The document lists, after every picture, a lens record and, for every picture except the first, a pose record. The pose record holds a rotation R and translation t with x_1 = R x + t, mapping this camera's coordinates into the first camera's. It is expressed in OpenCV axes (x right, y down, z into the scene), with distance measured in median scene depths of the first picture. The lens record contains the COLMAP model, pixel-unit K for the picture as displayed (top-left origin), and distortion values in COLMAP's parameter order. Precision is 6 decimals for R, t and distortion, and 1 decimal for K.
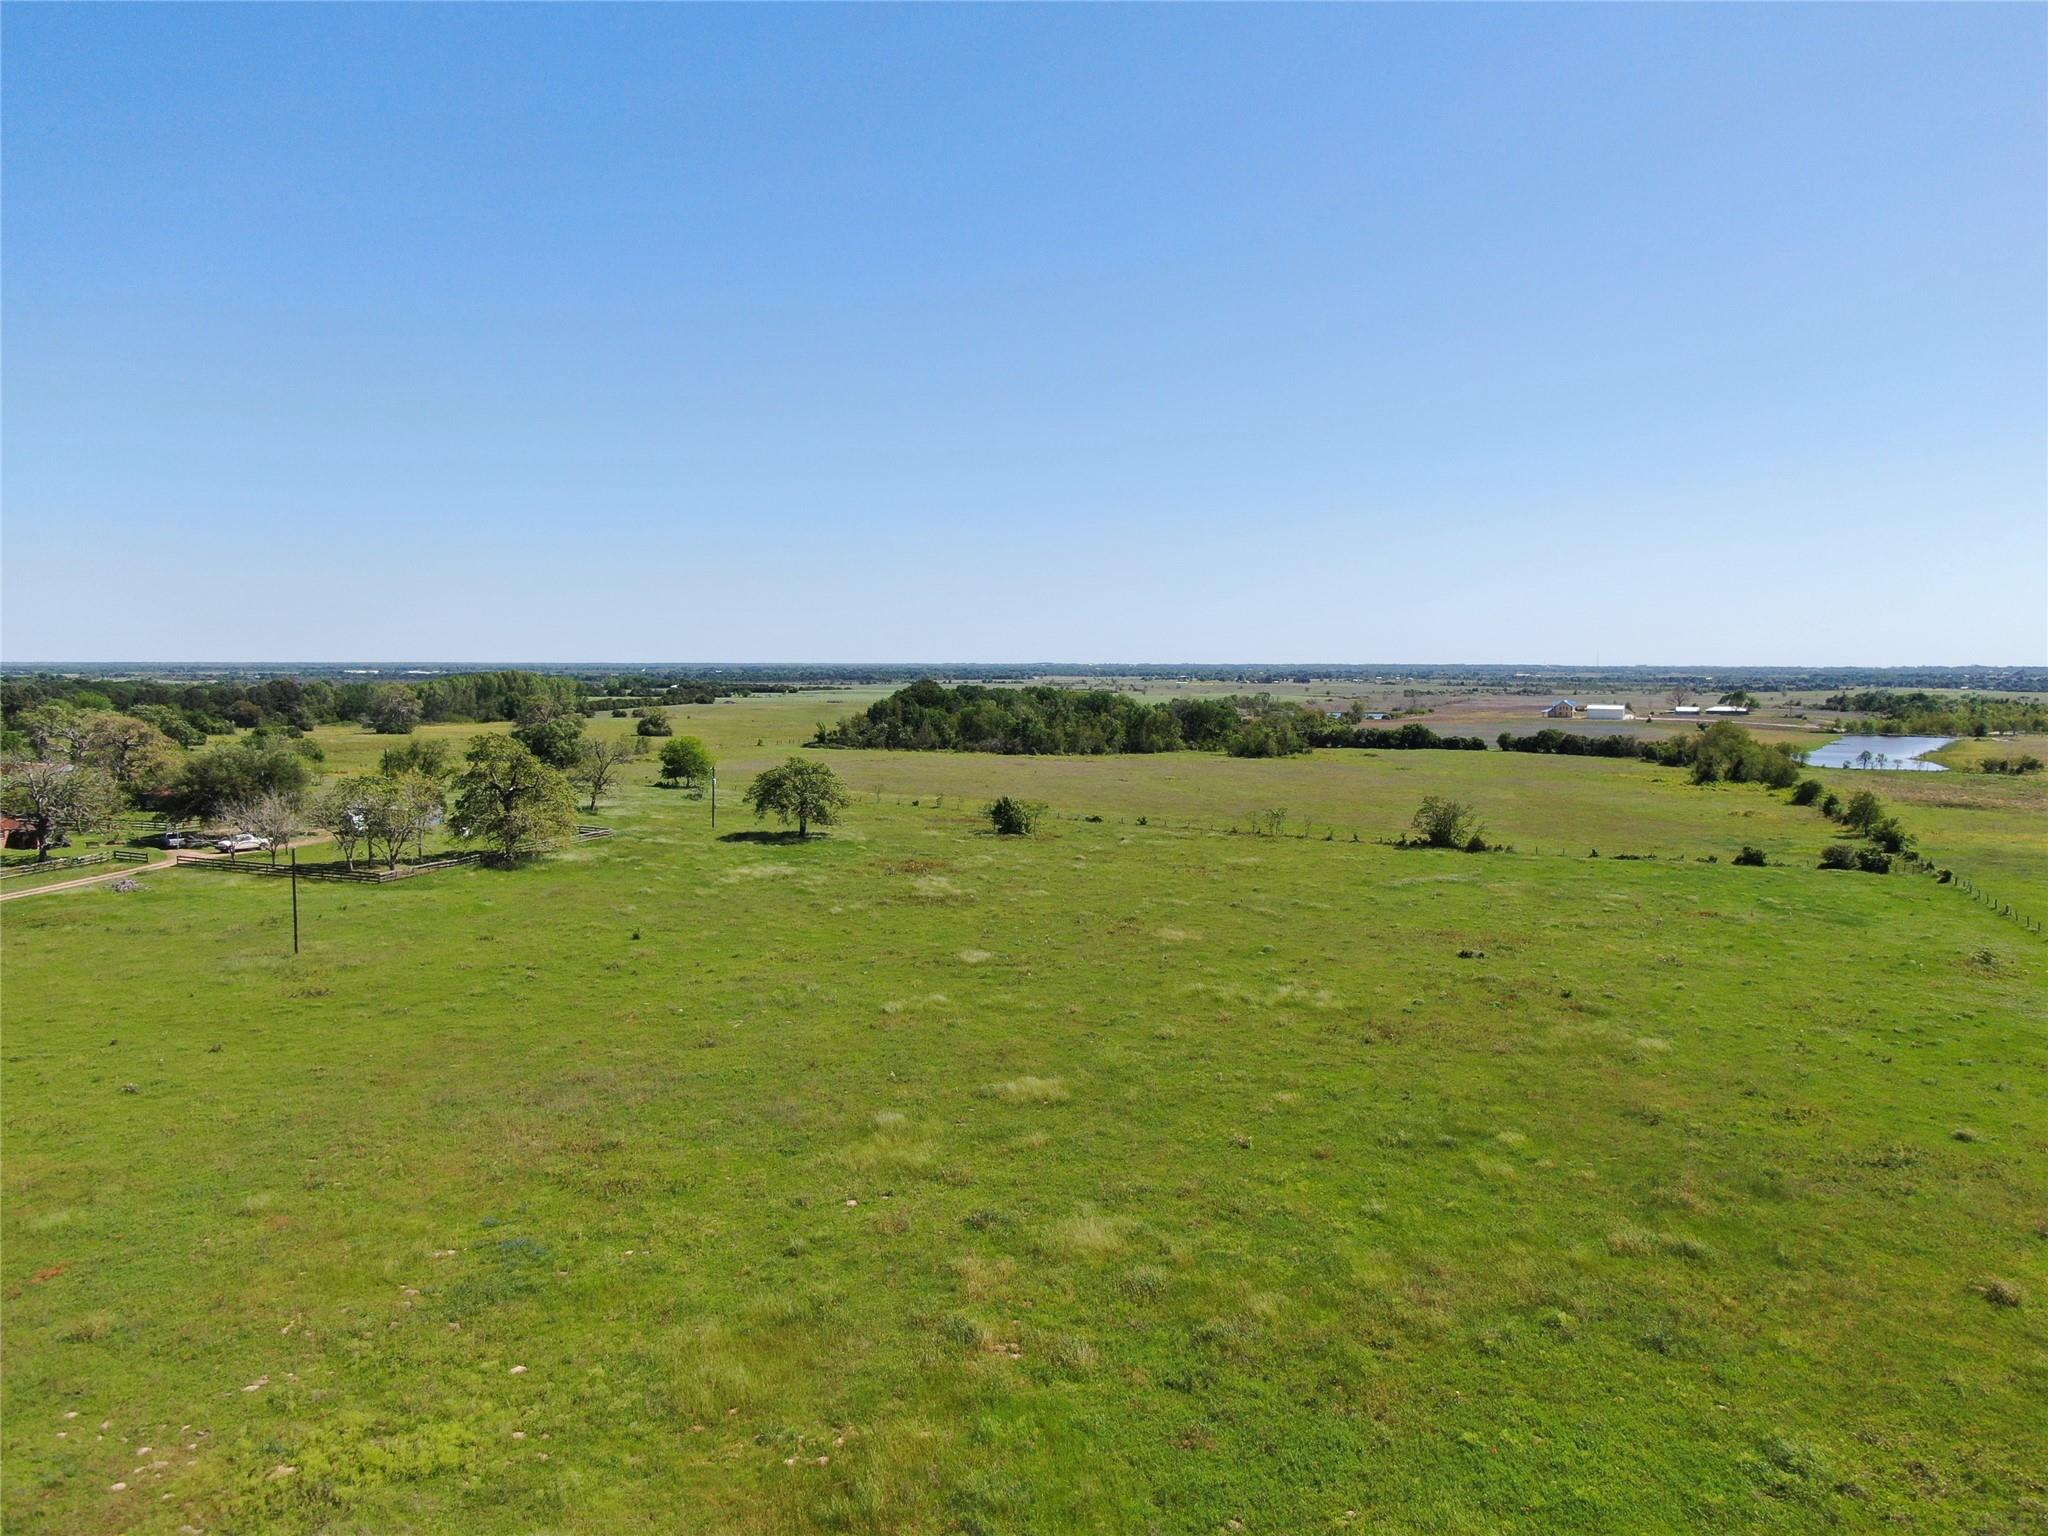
lens RADIAL K [[1452.2, 0, 1026.8], [0, 1452.2, 804.5], [0, 0, 1]] dist [-0.028612, 0.008915]
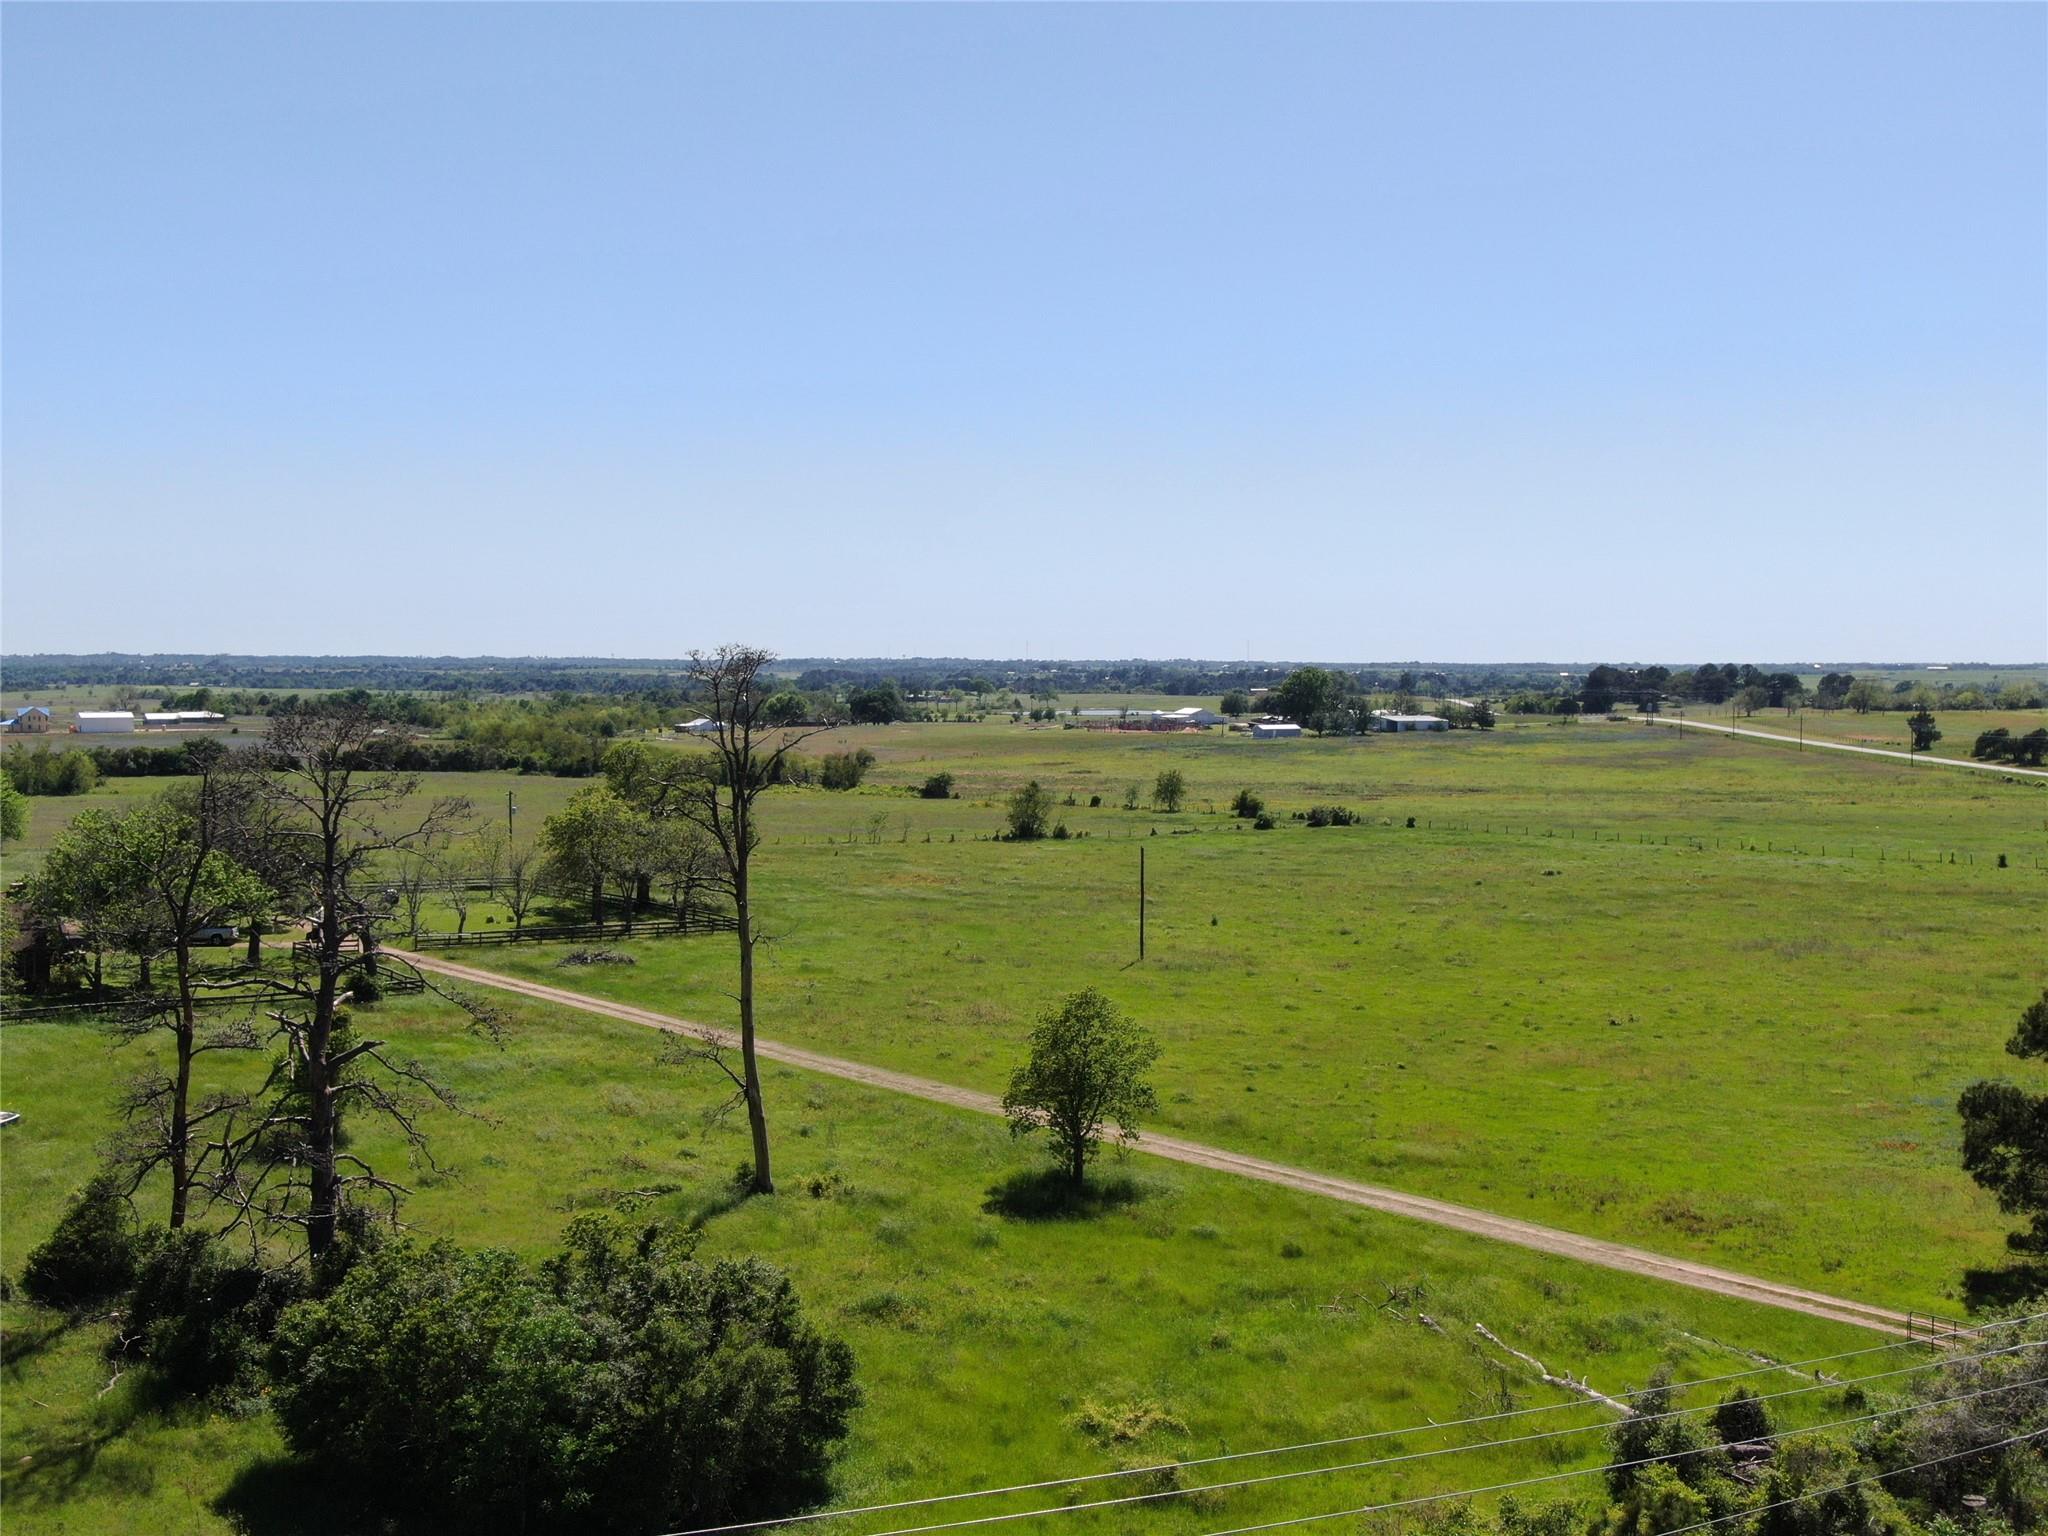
lens RADIAL K [[2304.5, 0, 1031.8], [0, 2304.5, 785.3], [0, 0, 1]] dist [-0.007374, 0.000000]
pose [[0.561283, -0.047100, 0.826283, -0.358673], [0.079499, 0.996831, 0.002820, -0.003984], [-0.823797, 0.064106, 0.563248, 0.042089]]
